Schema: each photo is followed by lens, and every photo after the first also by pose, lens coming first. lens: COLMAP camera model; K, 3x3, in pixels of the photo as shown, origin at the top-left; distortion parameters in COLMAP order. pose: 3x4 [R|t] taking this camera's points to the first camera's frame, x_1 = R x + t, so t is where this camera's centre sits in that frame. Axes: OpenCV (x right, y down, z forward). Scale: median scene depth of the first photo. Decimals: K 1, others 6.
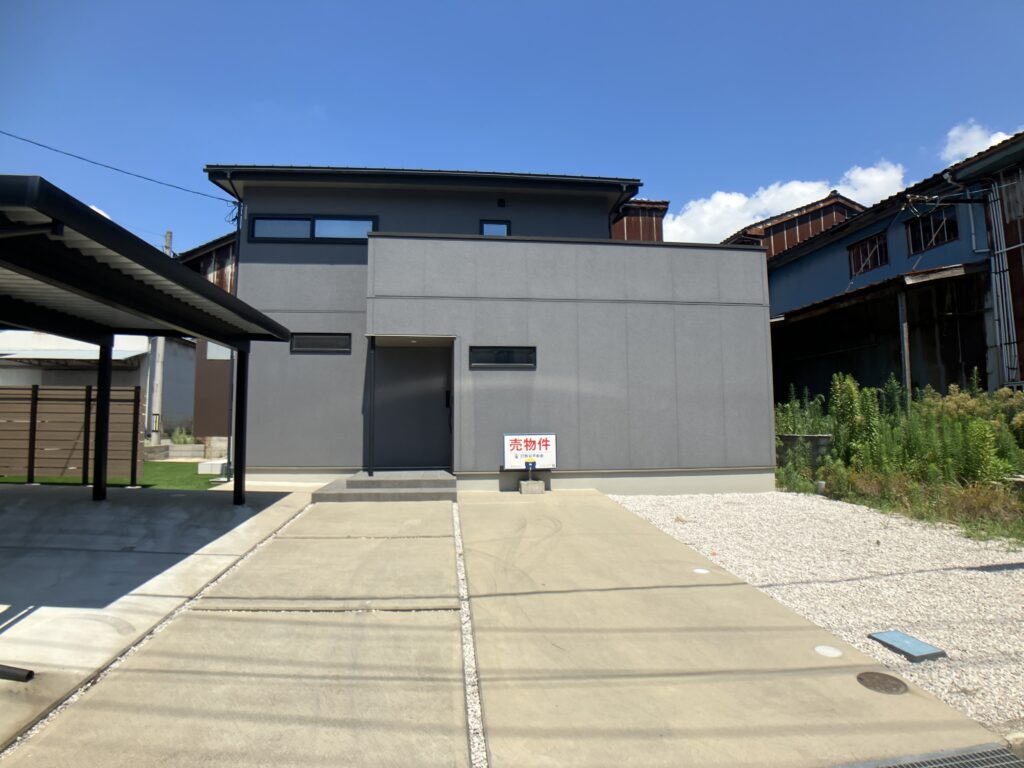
lens RADIAL K [[561.3, 0, 507.8], [0, 561.3, 382.1], [0, 0, 1]] dist [-0.091431, 0.016955]
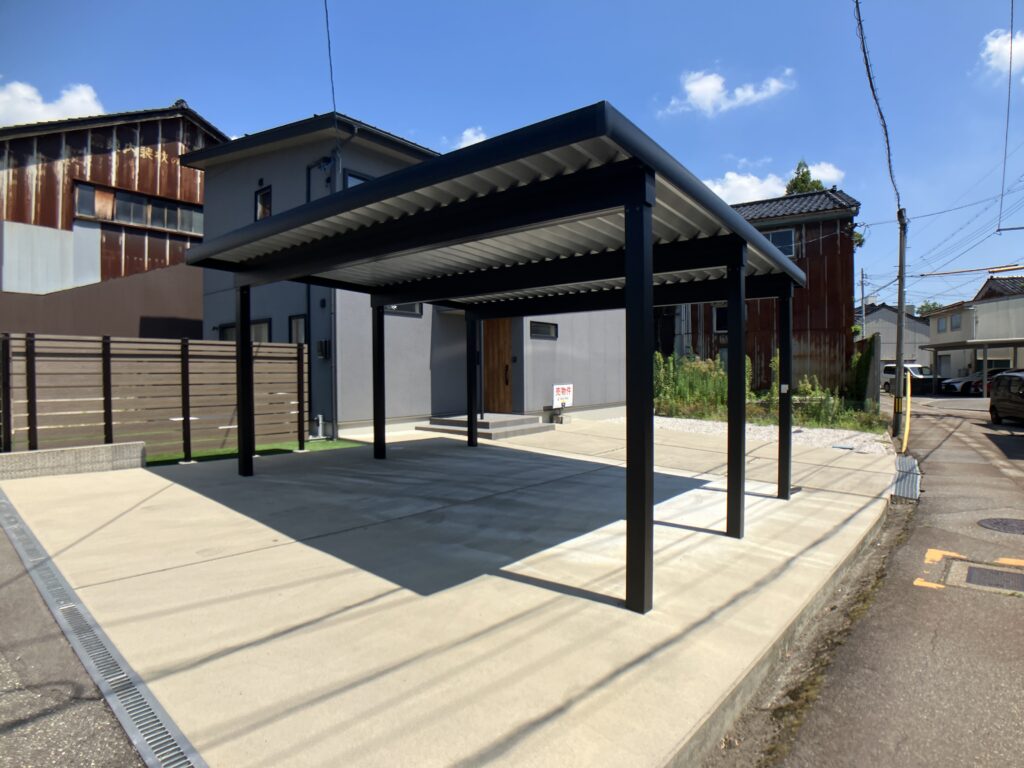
lens RADIAL K [[561.3, 0, 518.2], [0, 561.3, 385.5], [0, 0, 1]] dist [-0.091431, 0.016955]
pose [[0.672239, -0.022560, 0.739990, -1.101460], [-0.045565, 0.996380, 0.071770, -0.004273], [-0.738930, -0.081964, 0.668778, 0.090708]]
